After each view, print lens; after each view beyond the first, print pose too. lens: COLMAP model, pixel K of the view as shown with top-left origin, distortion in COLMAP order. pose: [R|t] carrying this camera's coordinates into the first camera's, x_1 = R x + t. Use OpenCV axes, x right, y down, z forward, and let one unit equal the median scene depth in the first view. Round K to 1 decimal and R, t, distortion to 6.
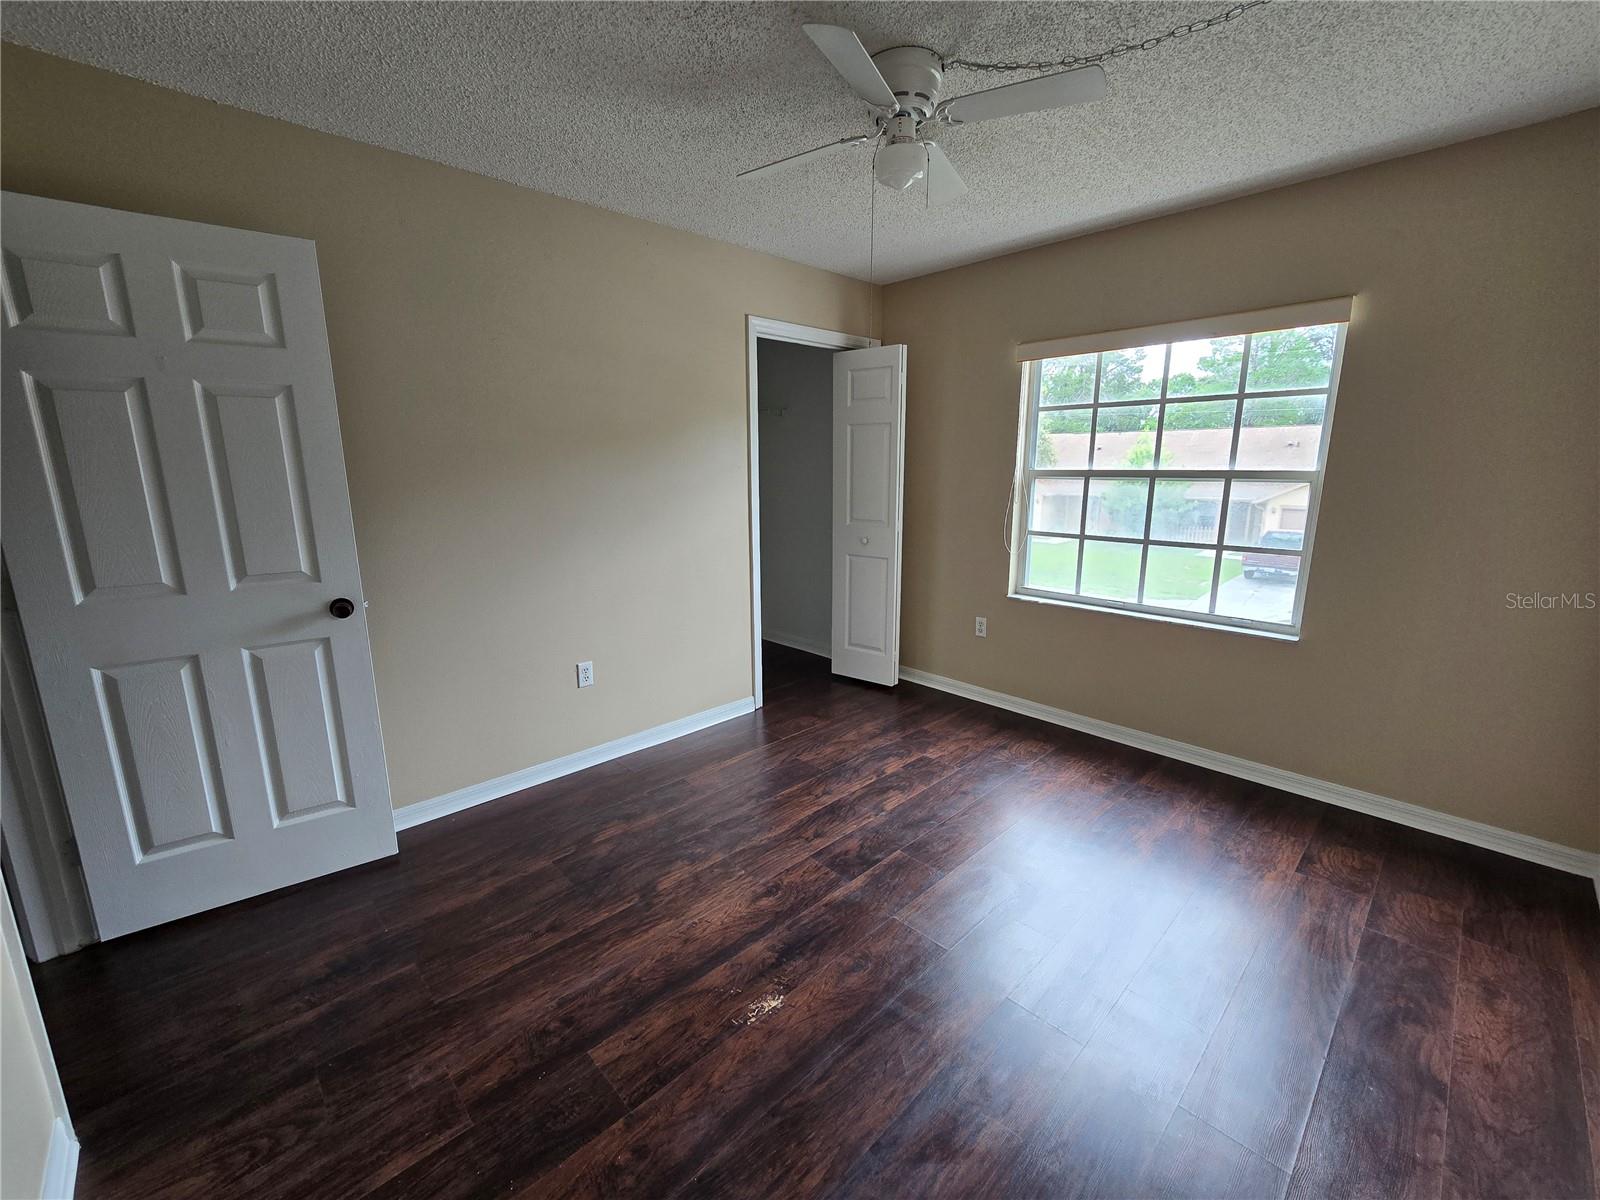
lens RADIAL K [[653.6, 0, 793.3], [0, 653.6, 597.8], [0, 0, 1]] dist [-0.001382, -0.000417]
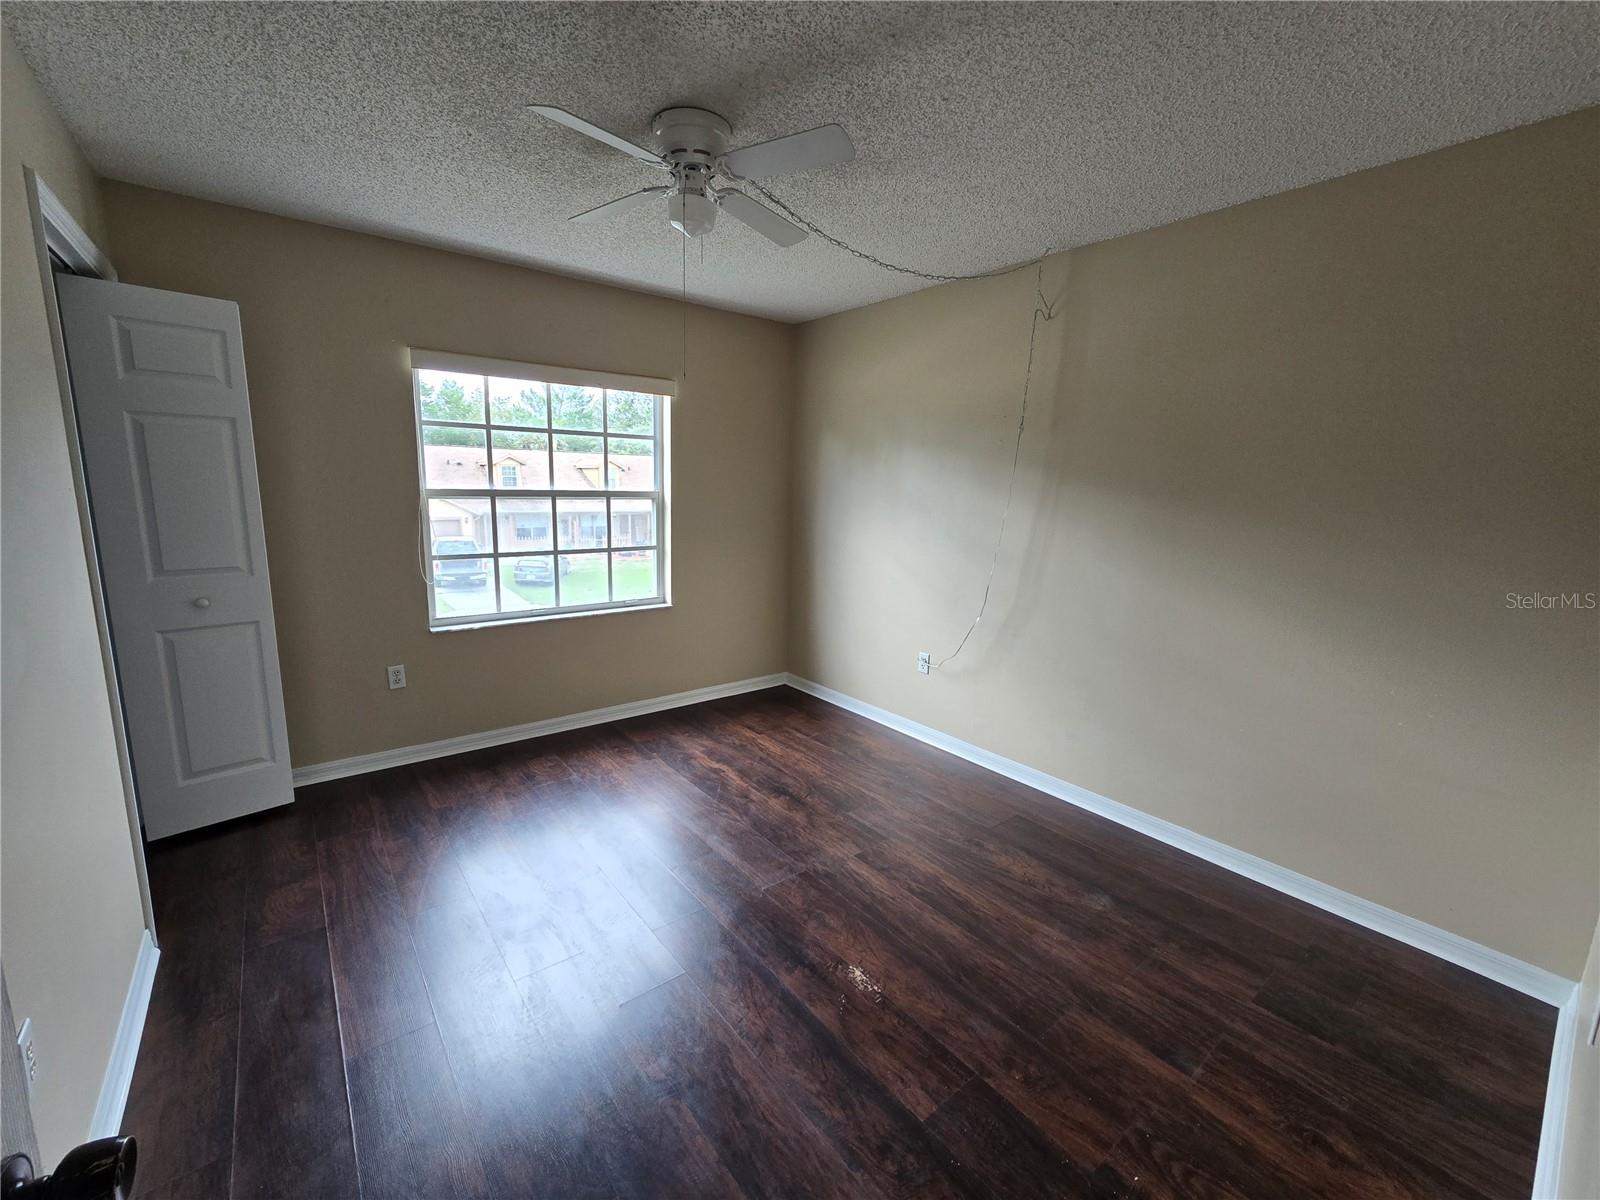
lens RADIAL K [[653.6, 0, 795.8], [0, 653.6, 596.3], [0, 0, 1]] dist [-0.001382, -0.000417]
pose [[0.094192, -0.165060, 0.981776, -0.917139], [0.177563, 0.973133, 0.146571, -0.171075], [-0.979591, 0.160522, 0.120969, 0.764486]]
